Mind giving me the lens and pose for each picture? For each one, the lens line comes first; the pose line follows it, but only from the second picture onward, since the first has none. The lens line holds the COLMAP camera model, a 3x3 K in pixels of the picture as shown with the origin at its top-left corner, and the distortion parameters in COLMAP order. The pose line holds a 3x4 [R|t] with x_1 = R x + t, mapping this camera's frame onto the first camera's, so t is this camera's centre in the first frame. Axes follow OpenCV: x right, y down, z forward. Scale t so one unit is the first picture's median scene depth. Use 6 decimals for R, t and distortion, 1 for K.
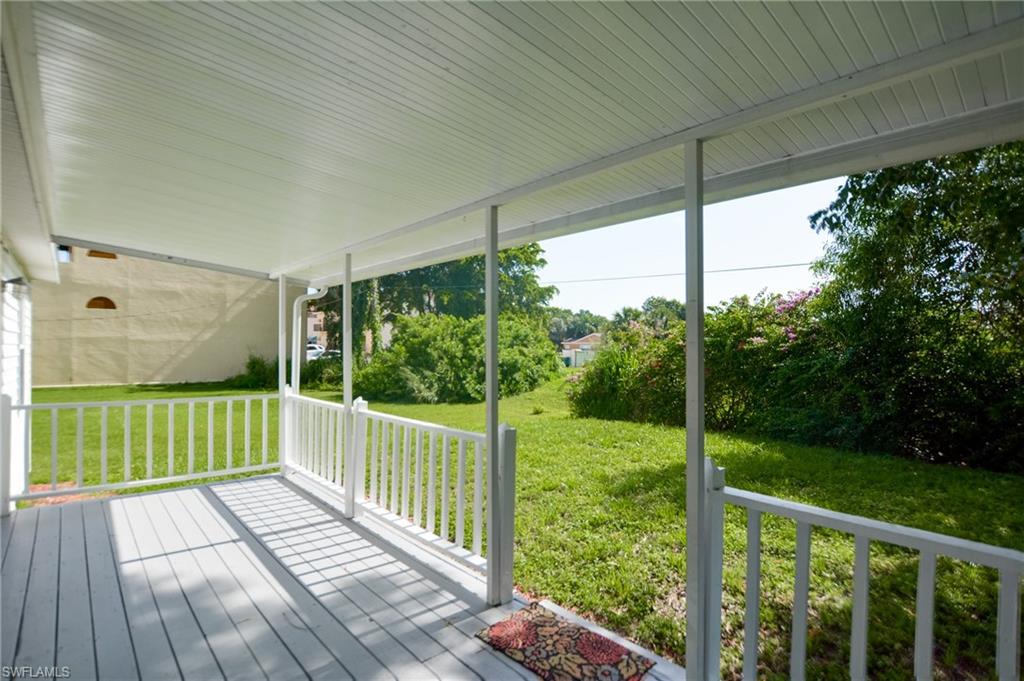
lens RADIAL K [[504.9, 0, 506.8], [0, 504.9, 339.4], [0, 0, 1]] dist [-0.016697, -0.000156]
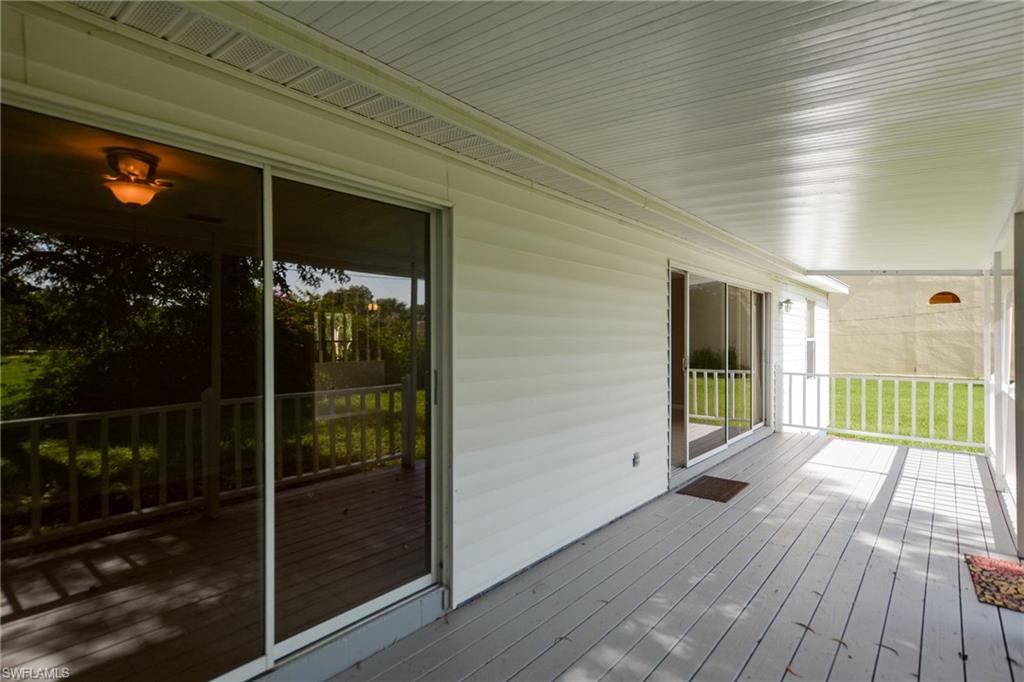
lens RADIAL K [[504.9, 0, 506.8], [0, 504.9, 339.9], [0, 0, 1]] dist [-0.016697, -0.000156]
pose [[0.133006, -0.001640, -0.991114, 0.276626], [0.014583, 0.999894, 0.000303, 0.001569], [0.991008, -0.014494, 0.133015, -0.094145]]
